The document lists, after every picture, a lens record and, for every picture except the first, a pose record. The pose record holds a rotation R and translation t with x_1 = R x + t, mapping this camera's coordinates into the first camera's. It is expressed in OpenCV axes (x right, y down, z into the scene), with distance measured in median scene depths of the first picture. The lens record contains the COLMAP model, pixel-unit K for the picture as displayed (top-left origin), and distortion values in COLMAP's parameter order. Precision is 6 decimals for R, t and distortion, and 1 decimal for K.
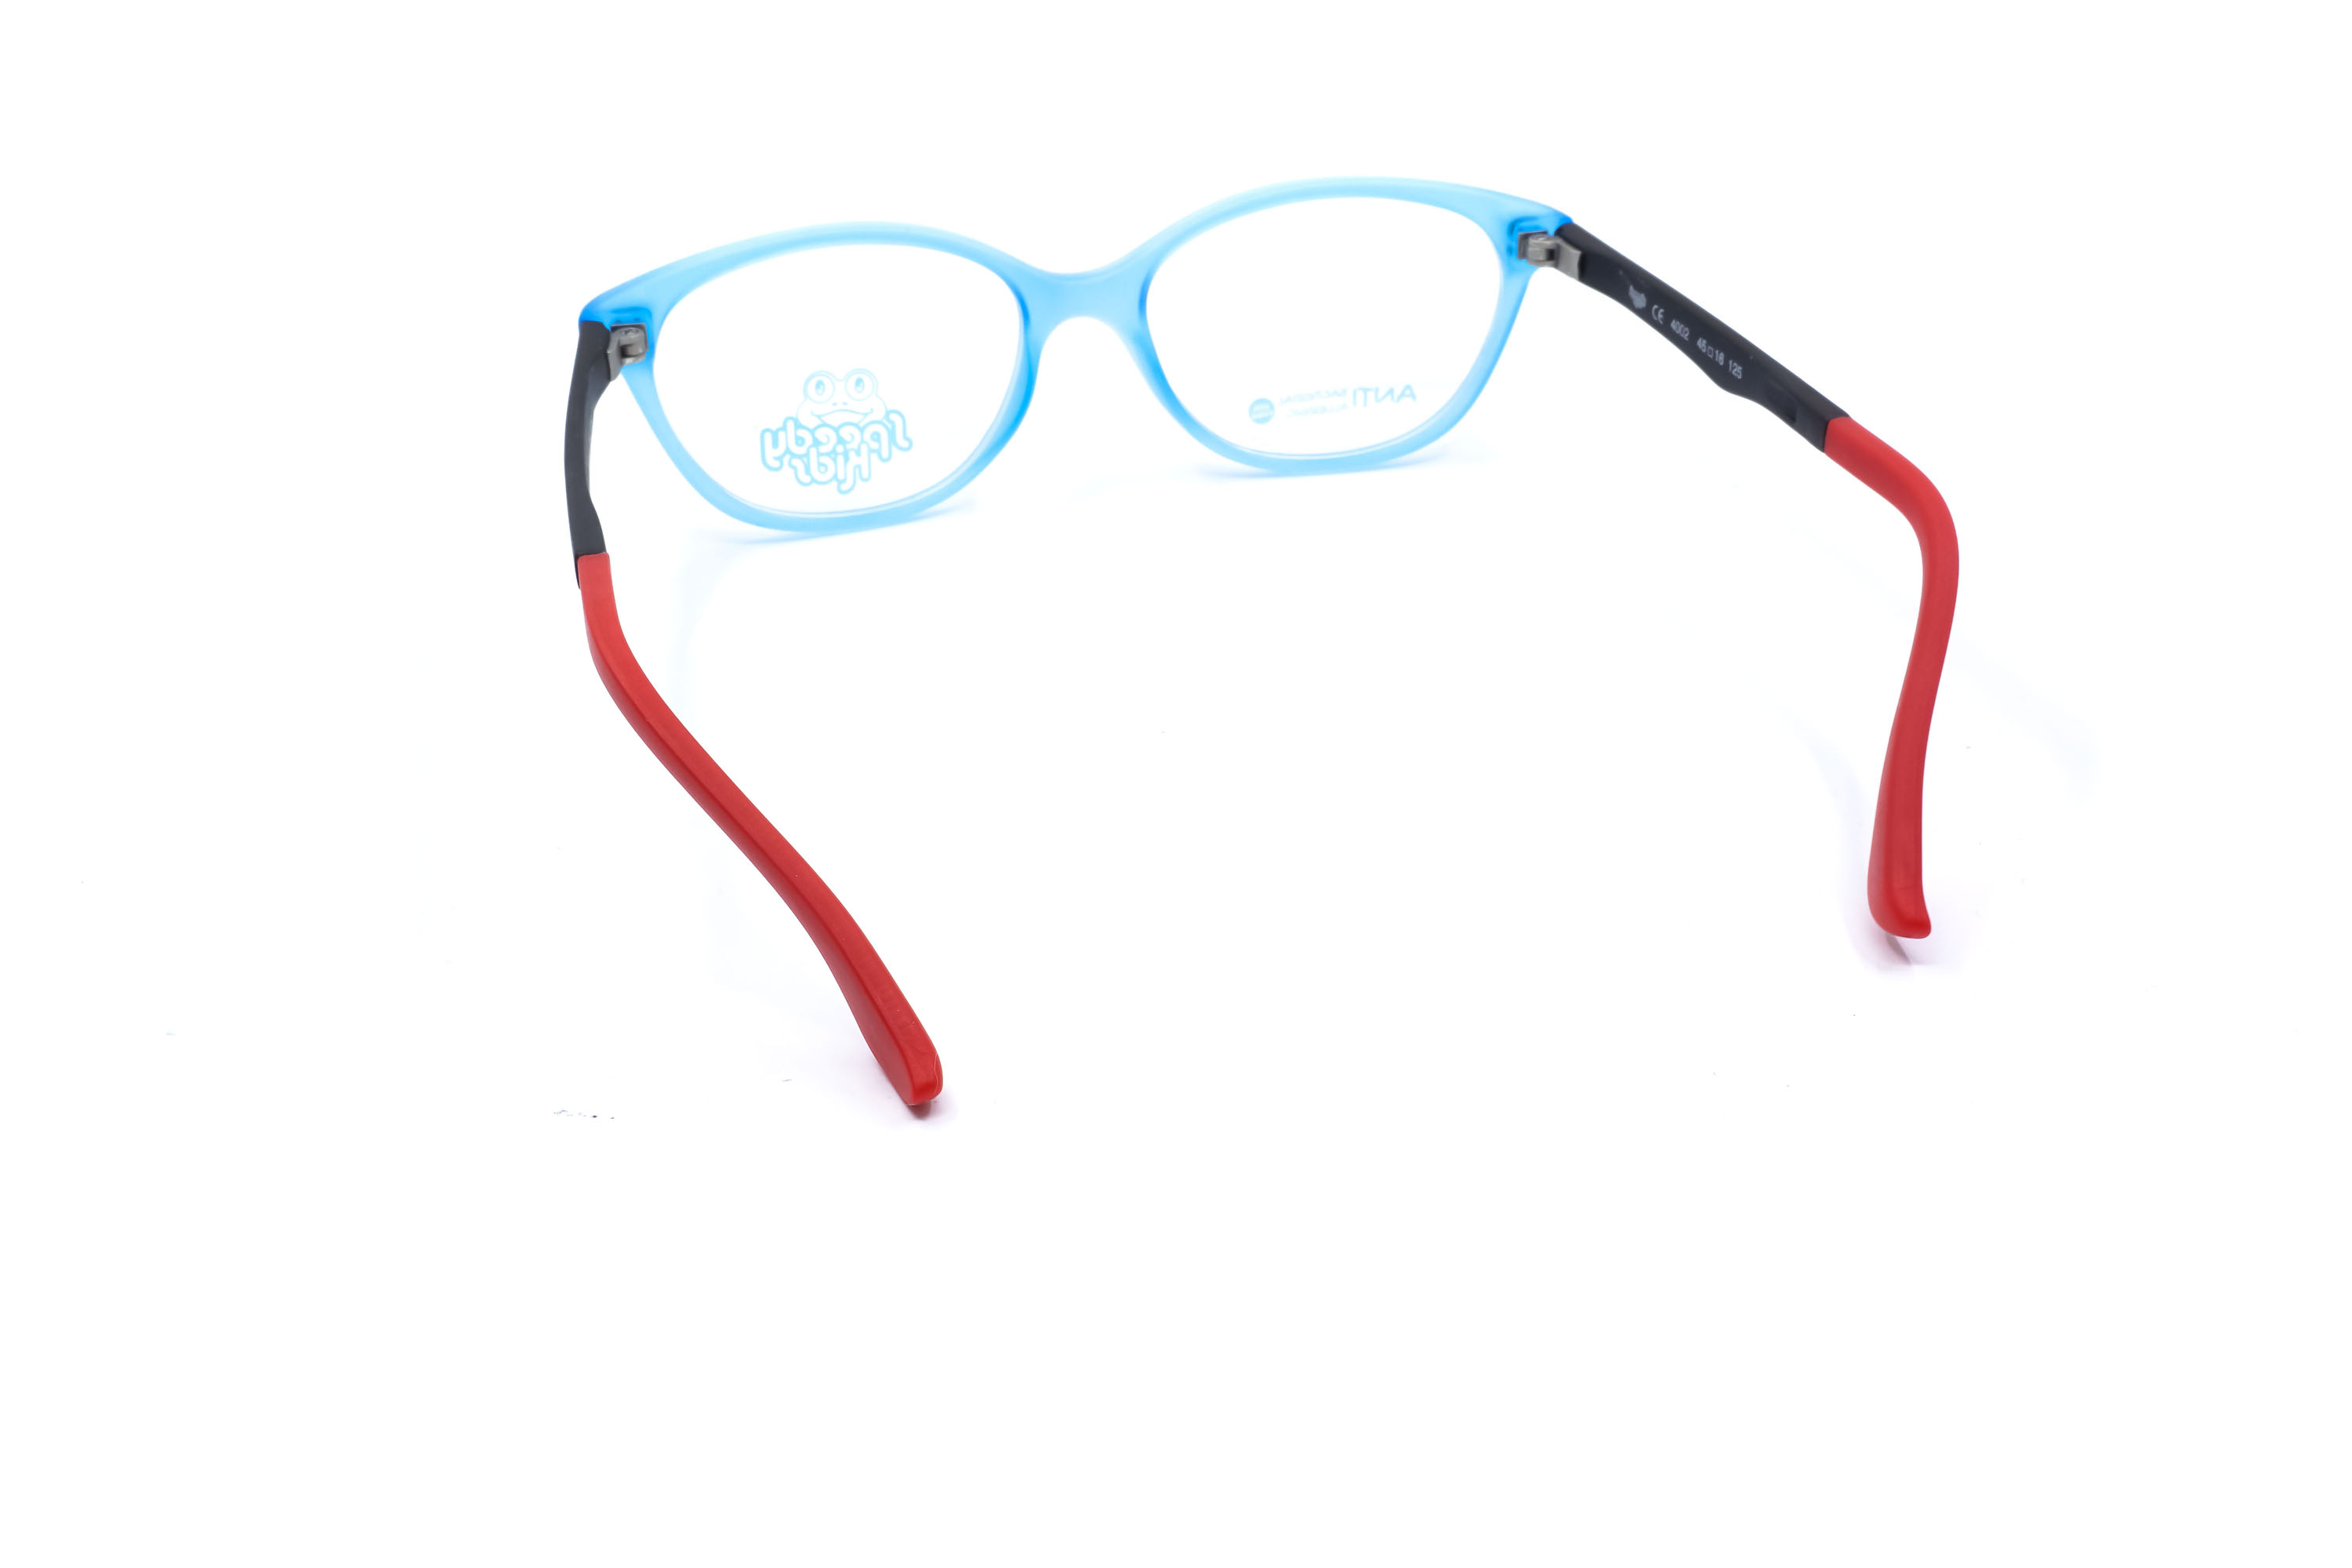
lens RADIAL K [[2450.1, 0, 1176.0], [0, 2450.1, 784.0], [0, 0, 1]] dist [-0.001000, -0.011974]
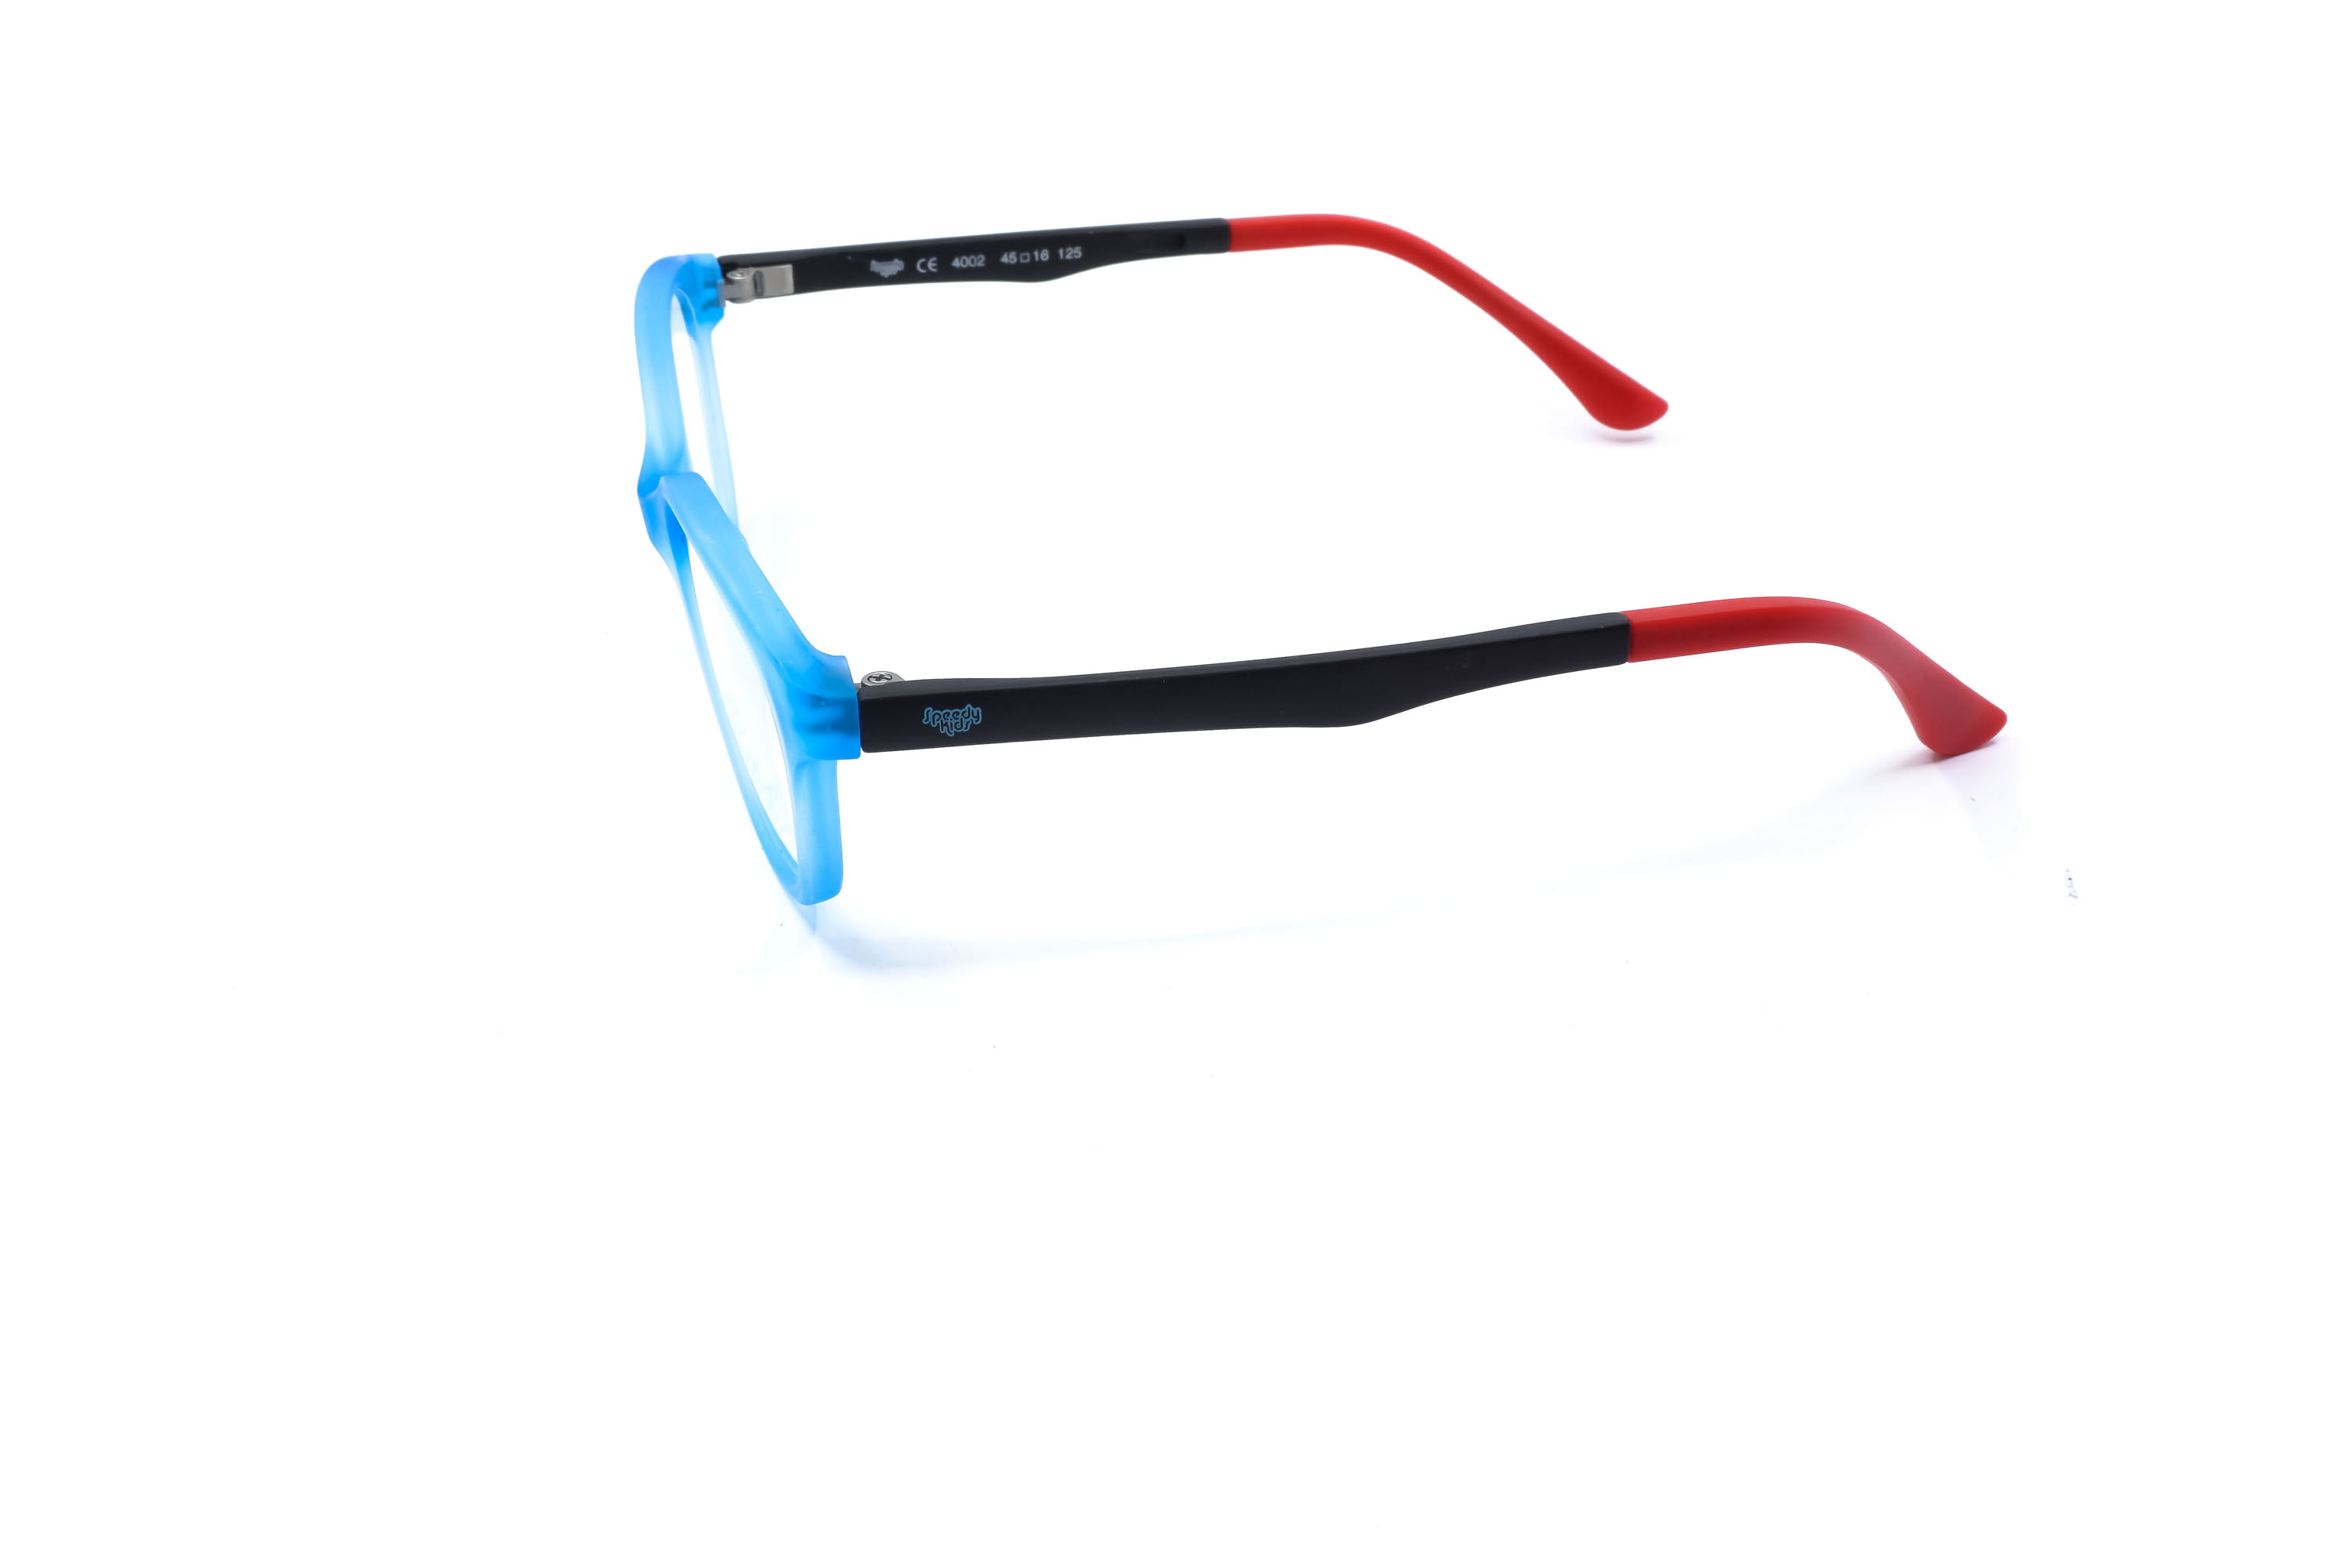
lens RADIAL K [[2436.3, 0, 1176.0], [0, 2436.3, 784.0], [0, 0, 1]] dist [0.003854, -0.000543]
pose [[0.001652, -0.479231, 0.877687, -0.806545], [0.506830, 0.757009, 0.412385, -0.383445], [-0.862045, 0.444157, 0.244139, 0.703770]]
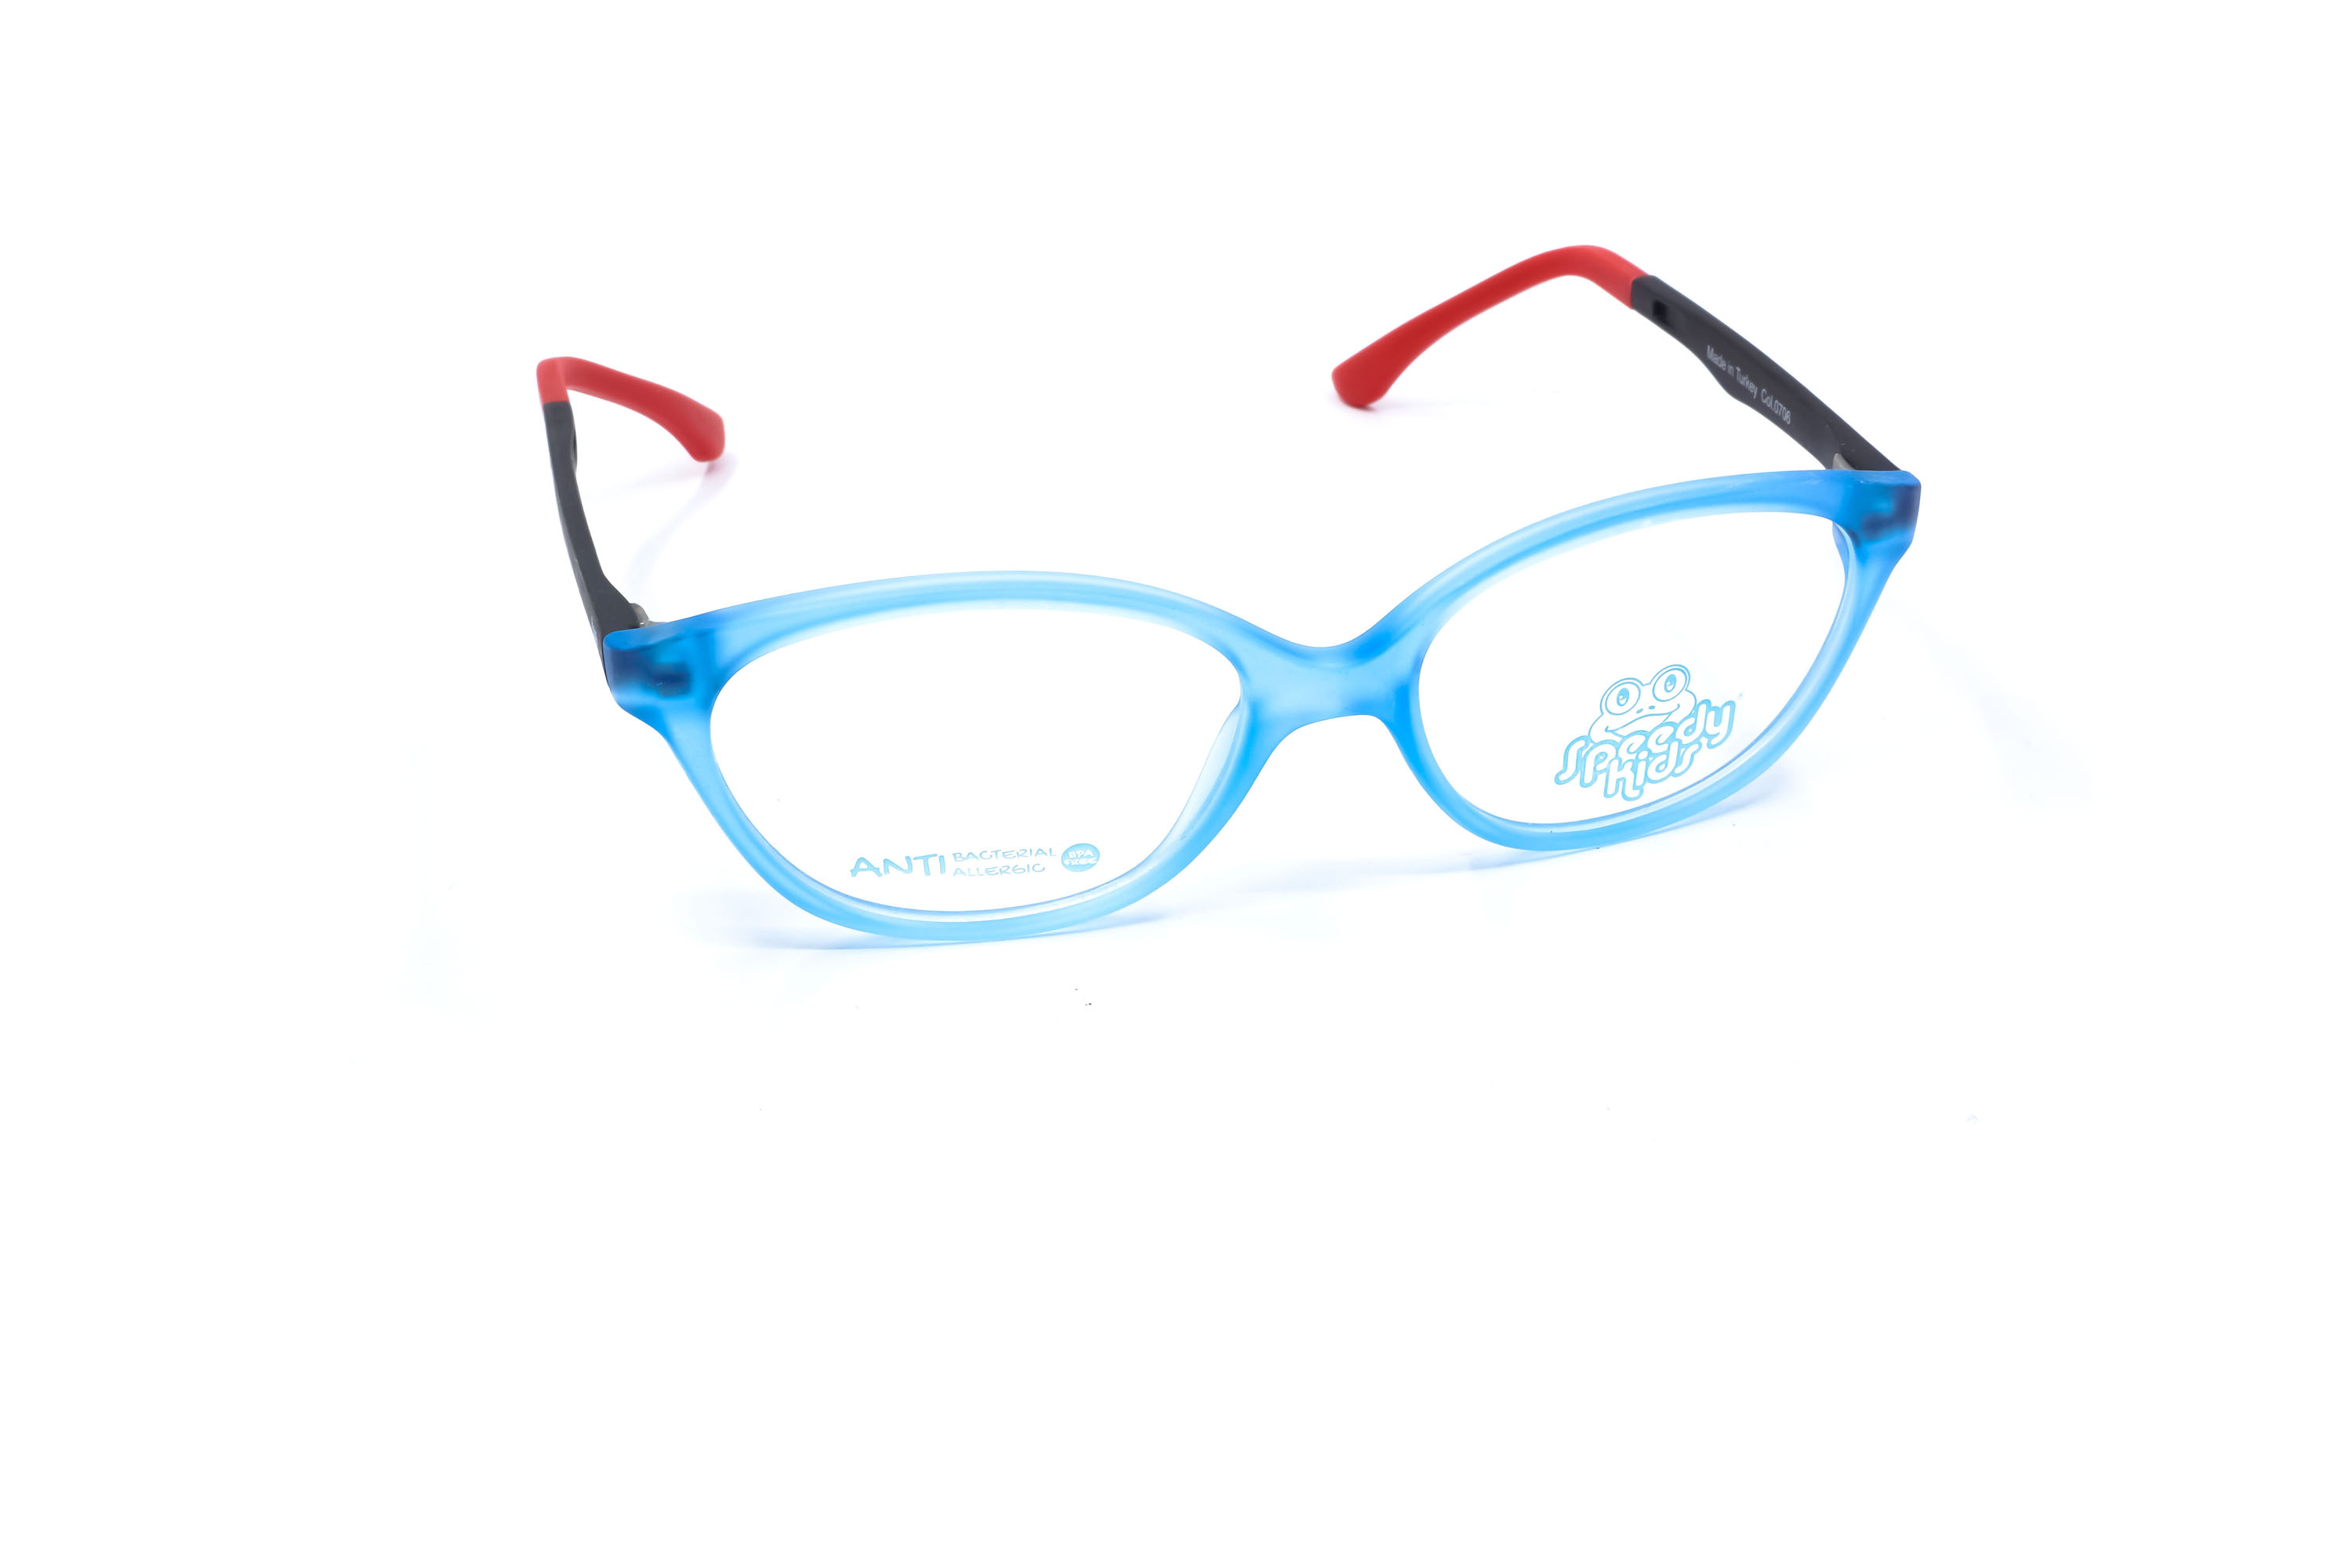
lens RADIAL K [[2450.1, 0, 1176.0], [0, 2450.1, 784.0], [0, 0, 1]] dist [-0.001000, -0.011974]
pose [[-0.999336, 0.027980, 0.023351, -0.011179], [0.034465, 0.517334, 0.855089, -0.791217], [0.011846, 0.855326, -0.517954, 1.404227]]
